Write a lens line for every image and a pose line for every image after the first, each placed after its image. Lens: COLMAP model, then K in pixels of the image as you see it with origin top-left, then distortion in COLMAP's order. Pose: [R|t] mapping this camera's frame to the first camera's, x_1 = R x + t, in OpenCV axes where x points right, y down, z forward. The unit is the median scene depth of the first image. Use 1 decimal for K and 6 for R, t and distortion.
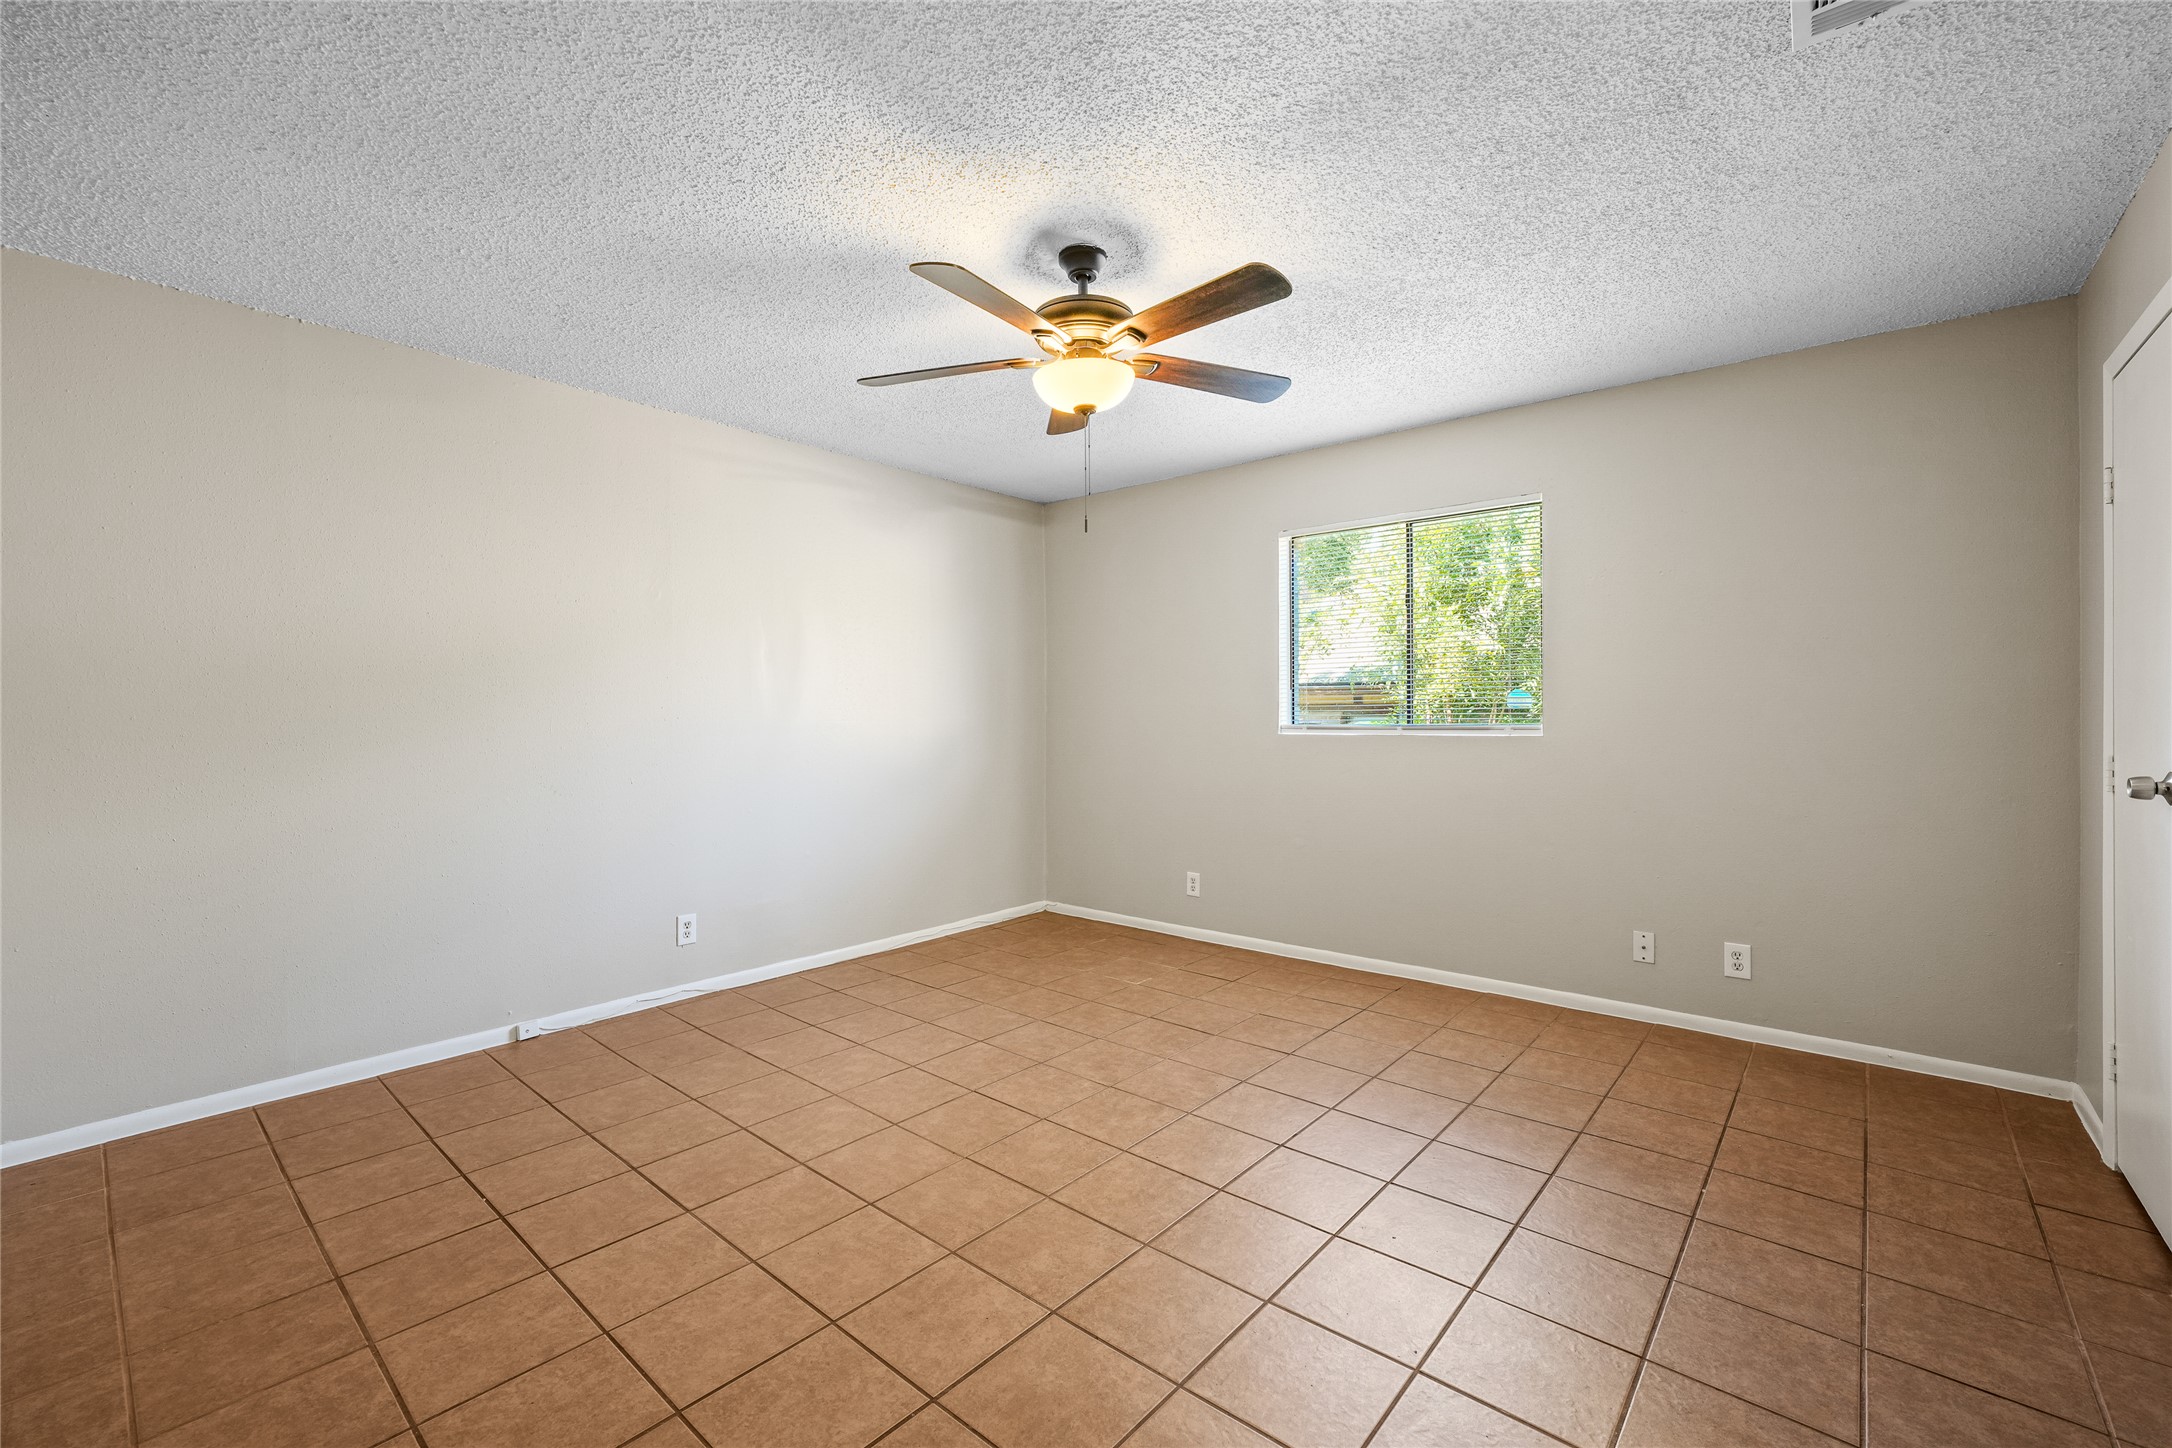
lens RADIAL K [[899.4, 0, 1088.8], [0, 899.4, 718.5], [0, 0, 1]] dist [0.000176, 0.000020]
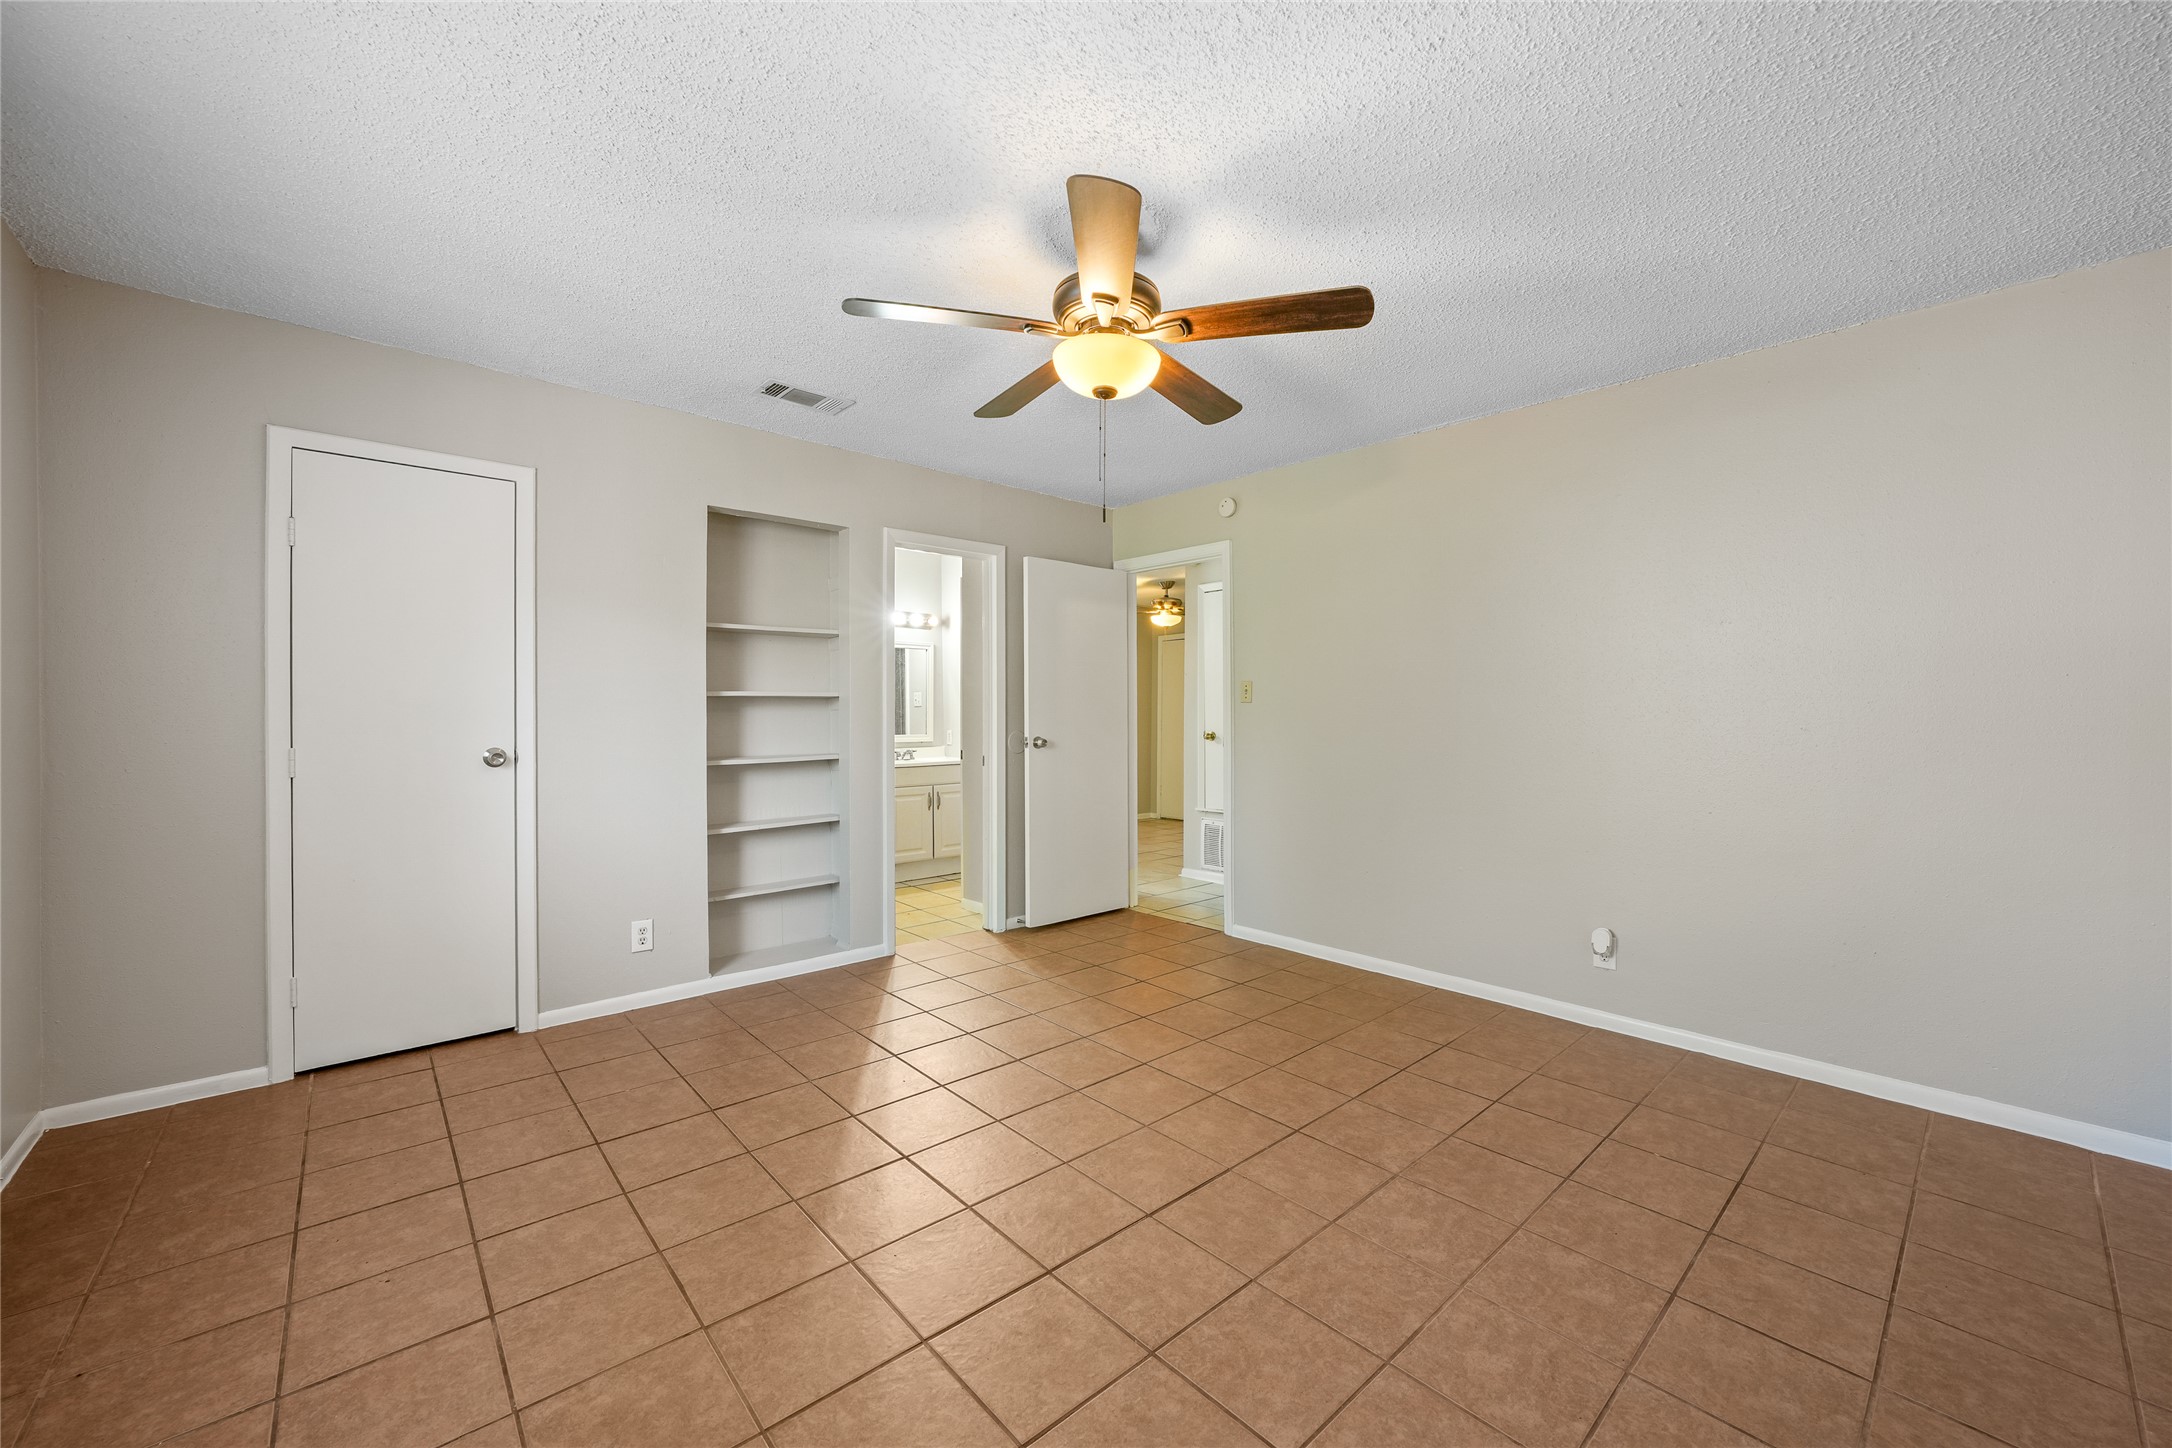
lens RADIAL K [[849.0, 0, 1087.0], [0, 849.0, 719.6], [0, 0, 1]] dist [-0.000891, -0.000063]
pose [[-0.991591, -0.001224, 0.129403, -0.103504], [0.000824, 0.999875, 0.015774, -0.014260], [-0.129407, 0.015748, -0.991467, 1.944715]]
